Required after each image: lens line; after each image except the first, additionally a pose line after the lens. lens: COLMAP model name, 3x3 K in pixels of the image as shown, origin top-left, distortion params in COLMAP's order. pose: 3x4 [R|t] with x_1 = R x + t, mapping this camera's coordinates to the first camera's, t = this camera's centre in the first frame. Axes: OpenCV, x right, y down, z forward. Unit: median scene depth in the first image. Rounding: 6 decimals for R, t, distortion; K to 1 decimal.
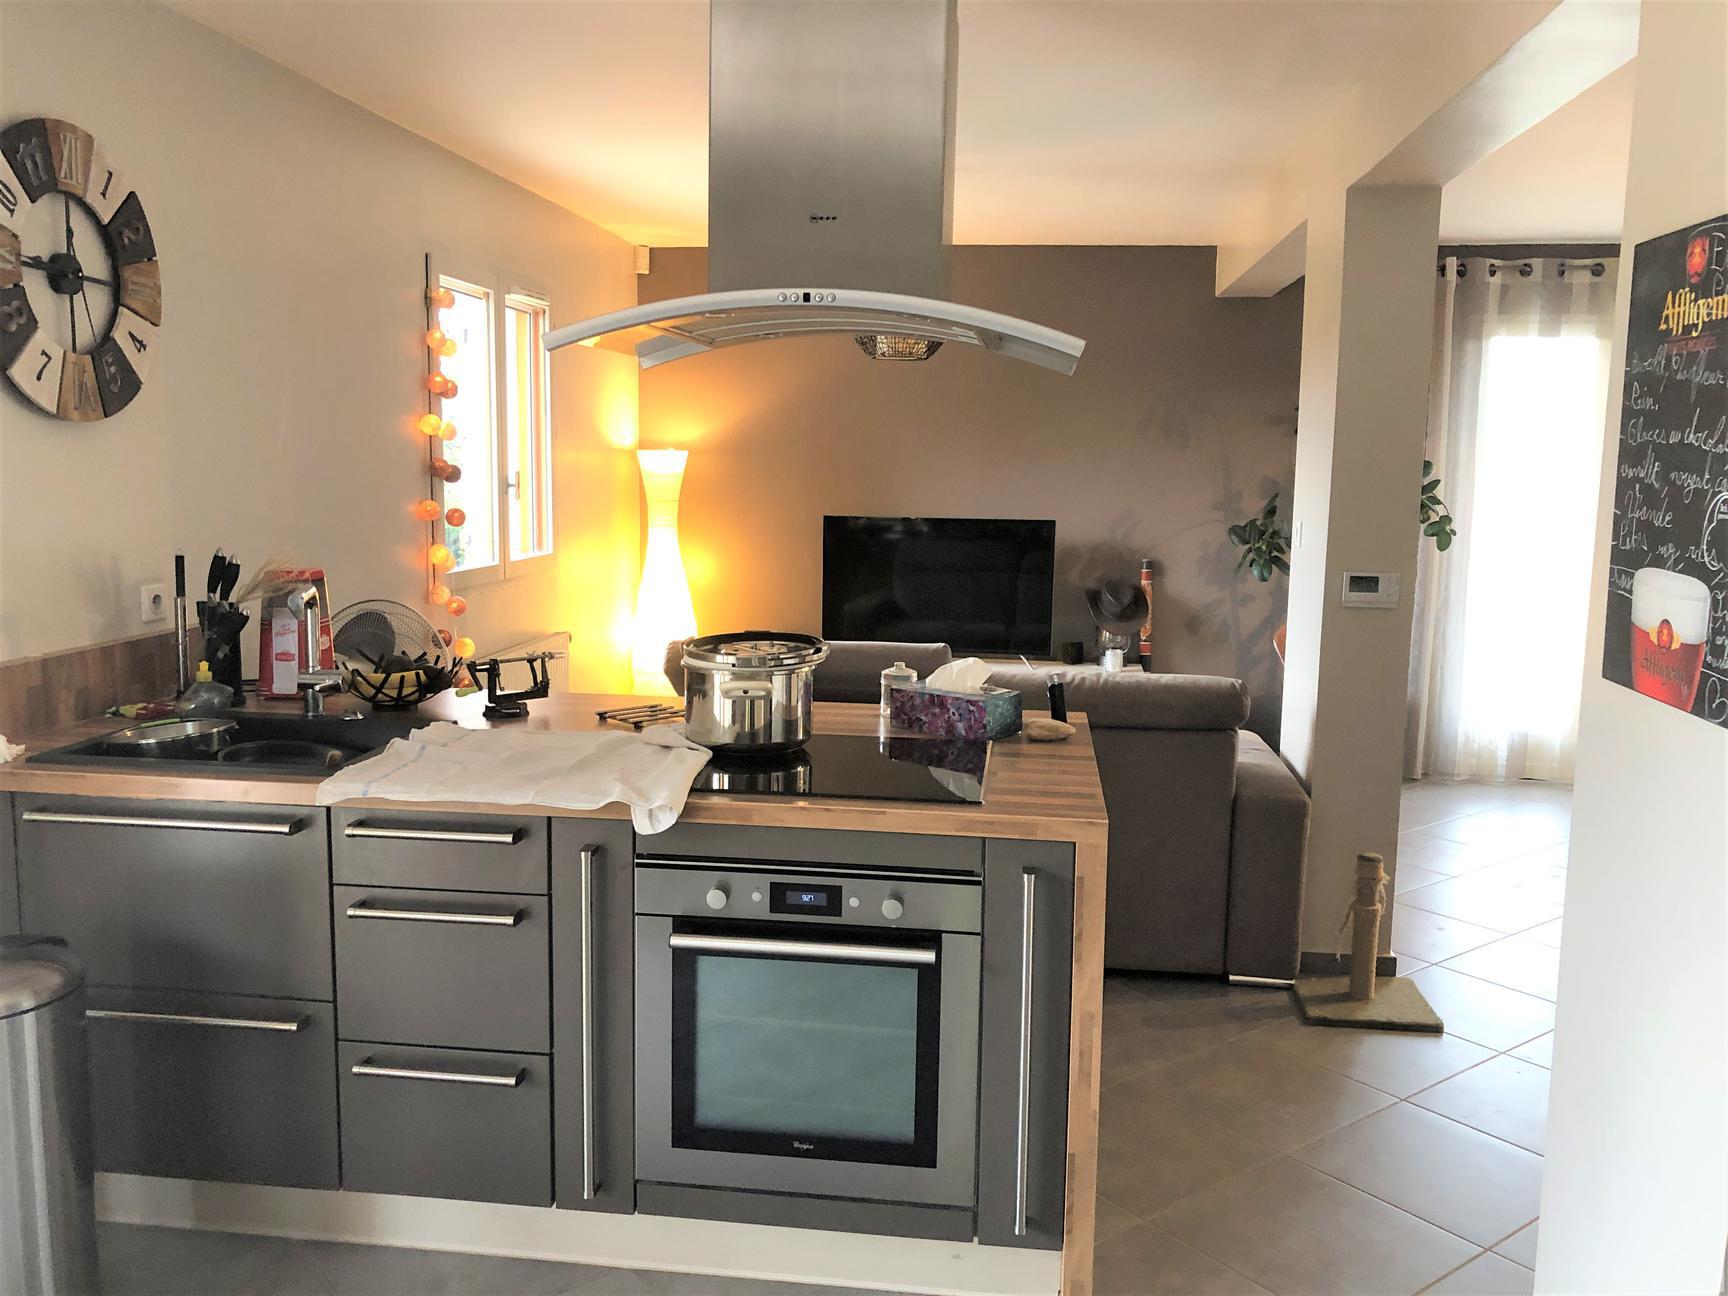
lens RADIAL K [[1406.0, 0, 846.2], [0, 1406.0, 647.4], [0, 0, 1]] dist [0.031023, -0.033116]
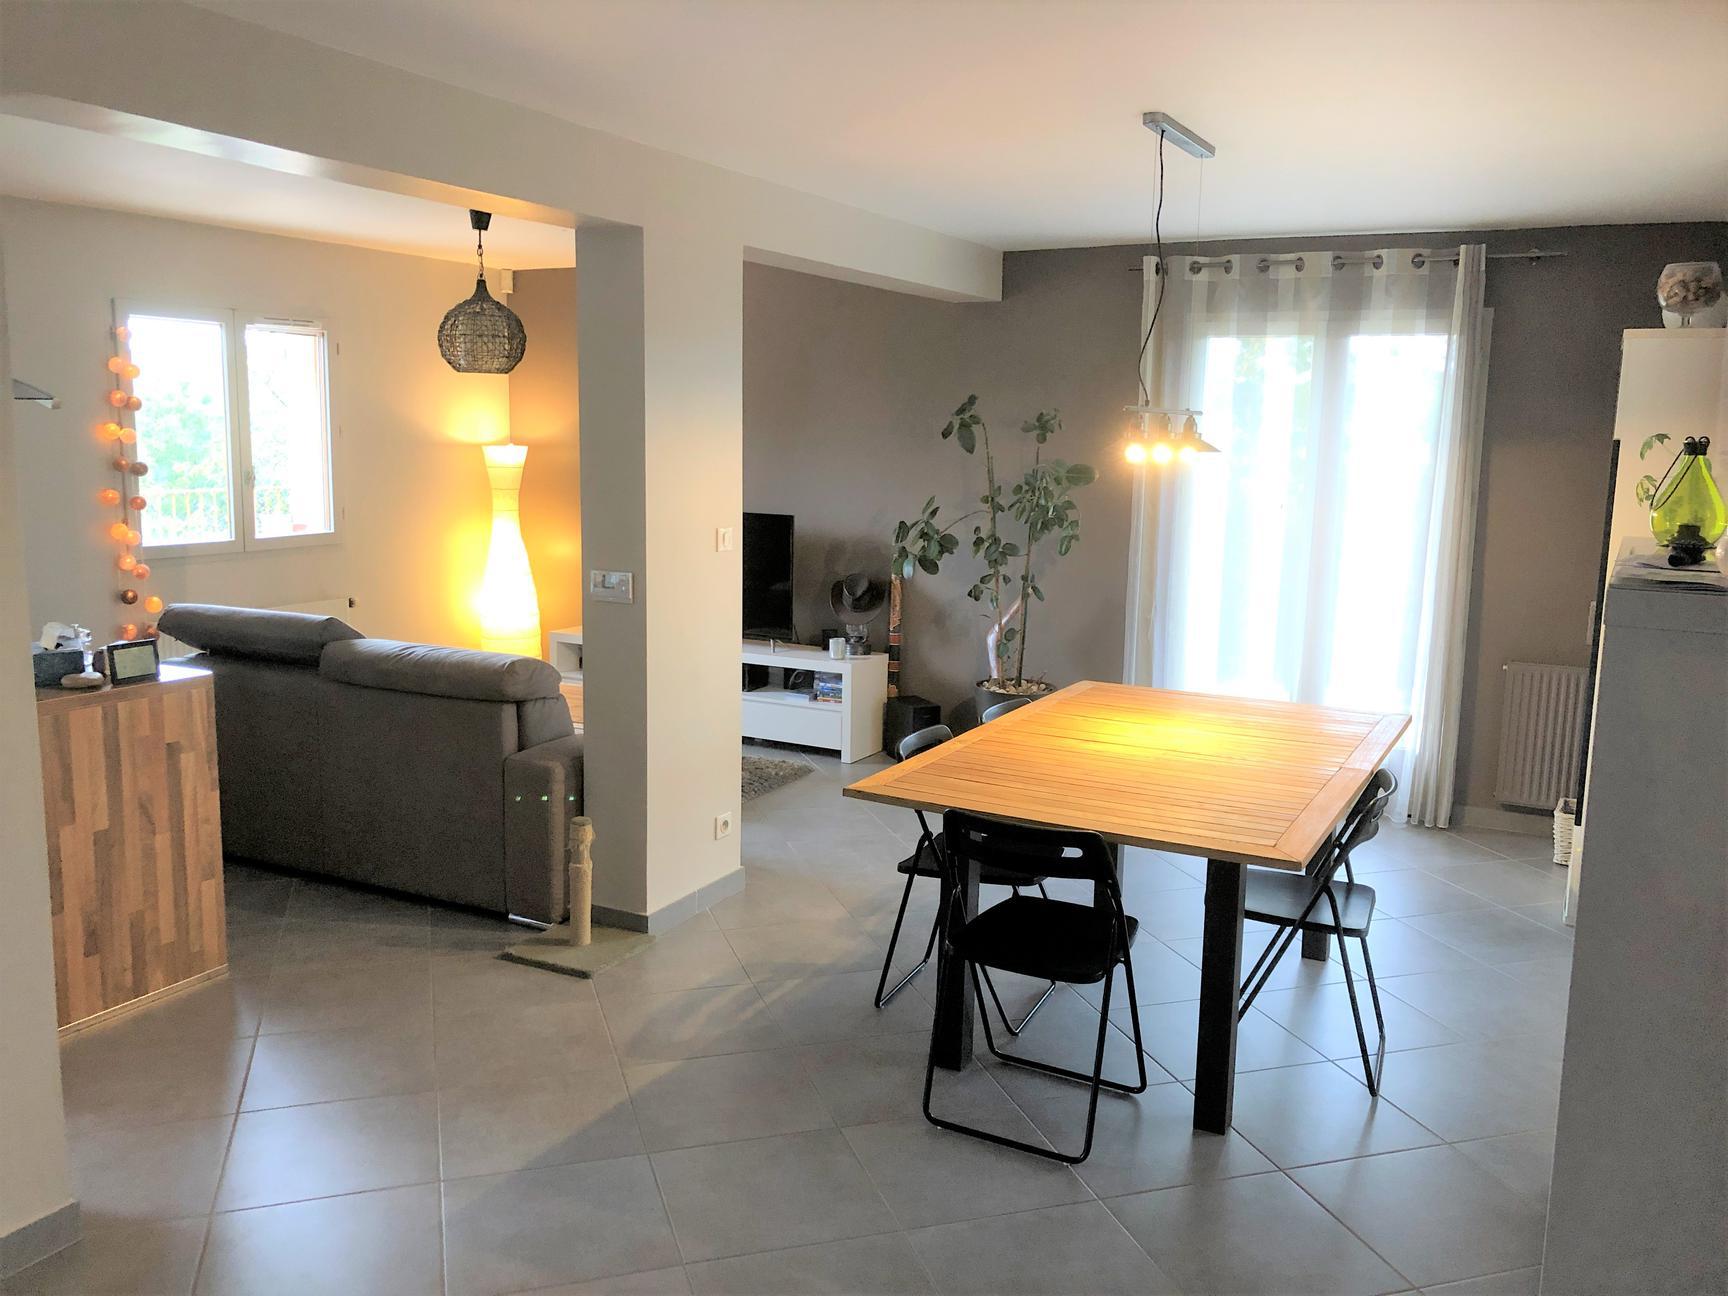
lens RADIAL K [[1384.4, 0, 859.3], [0, 1384.4, 665.1], [0, 0, 1]] dist [0.077145, -0.142829]
pose [[0.938811, 0.059838, -0.339195, 0.584079], [-0.050211, 0.998049, 0.037096, -0.018668], [0.340753, -0.017795, 0.939984, 0.015258]]
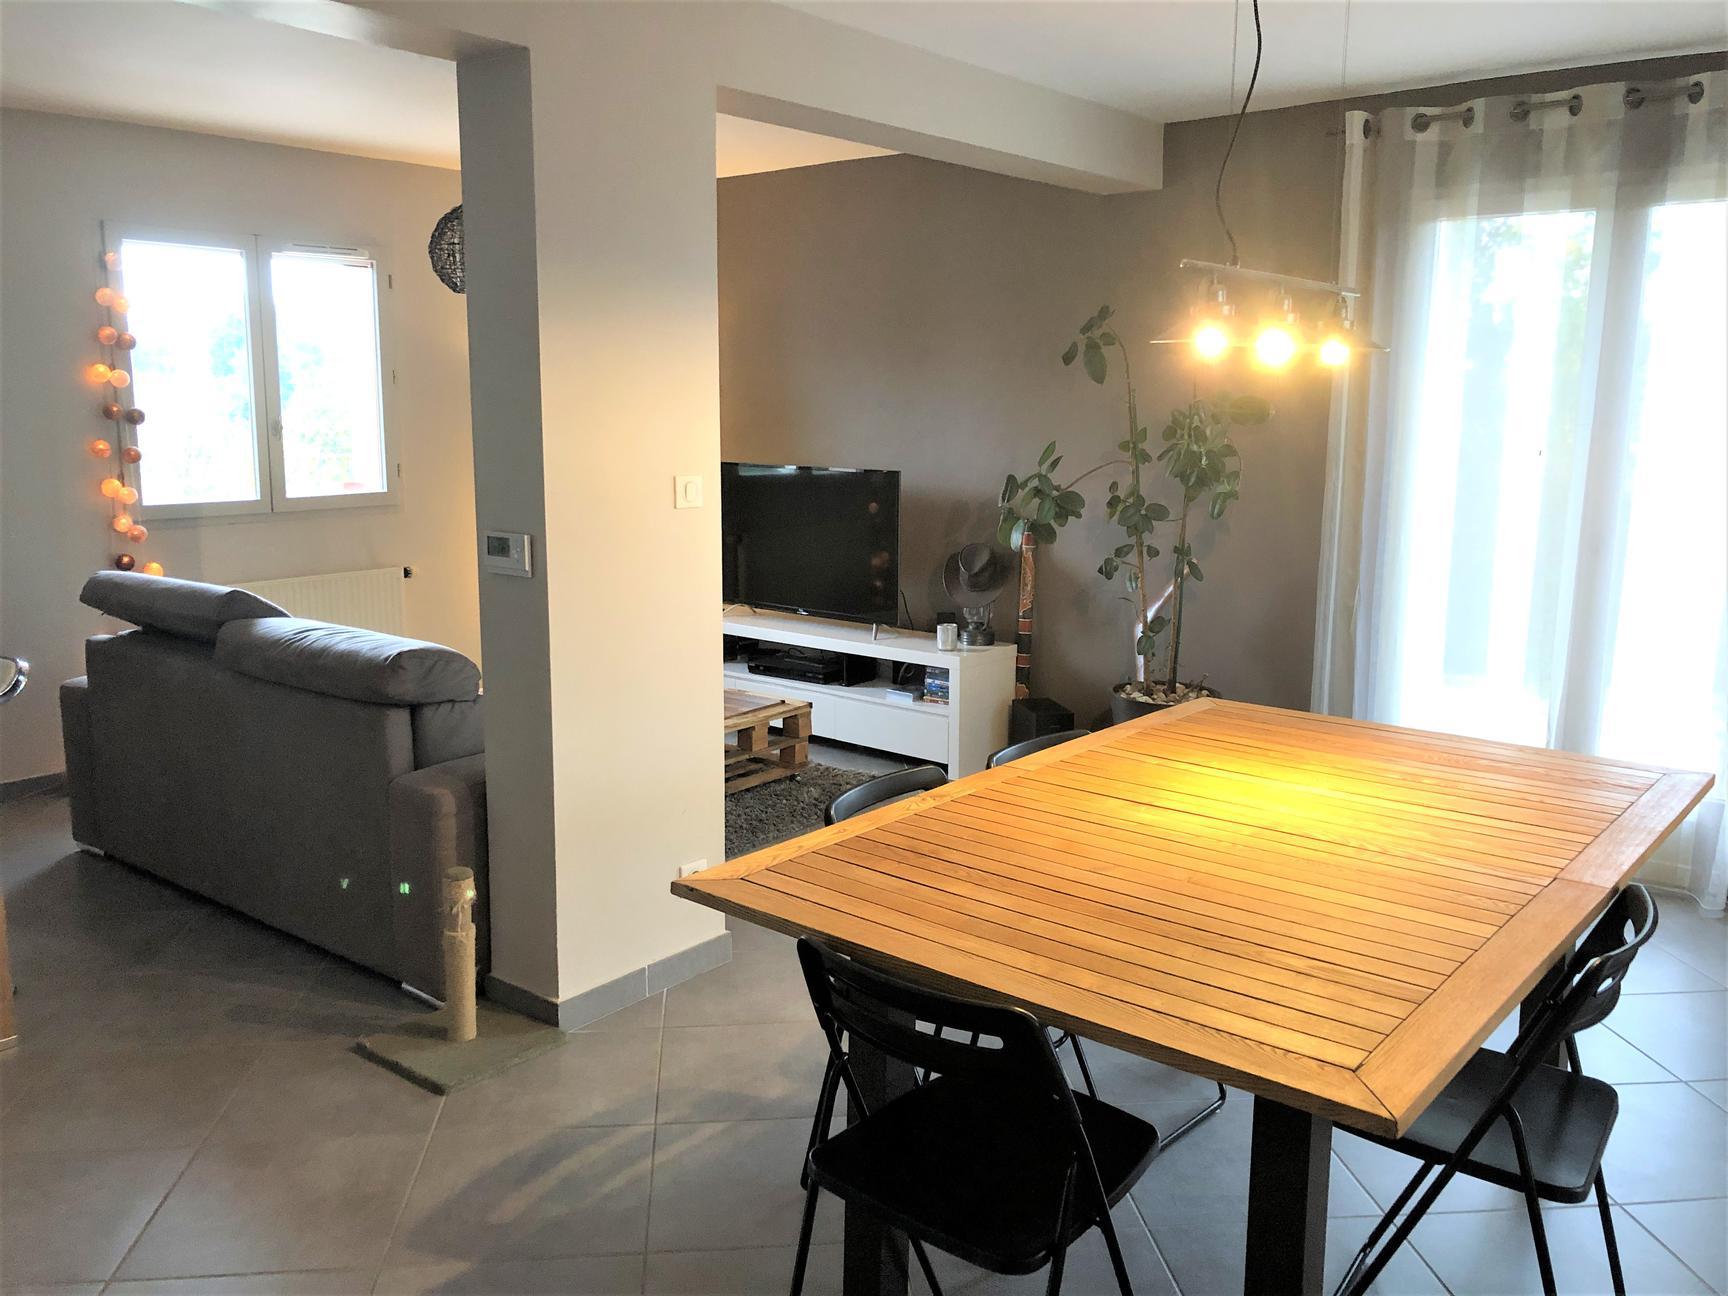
lens RADIAL K [[1406.0, 0, 846.2], [0, 1406.0, 647.4], [0, 0, 1]] dist [0.031023, -0.033116]
pose [[0.847522, 0.082638, -0.524287, 0.606708], [-0.063881, 0.996506, 0.053804, -0.027282], [0.526901, -0.012109, 0.849840, 0.251588]]
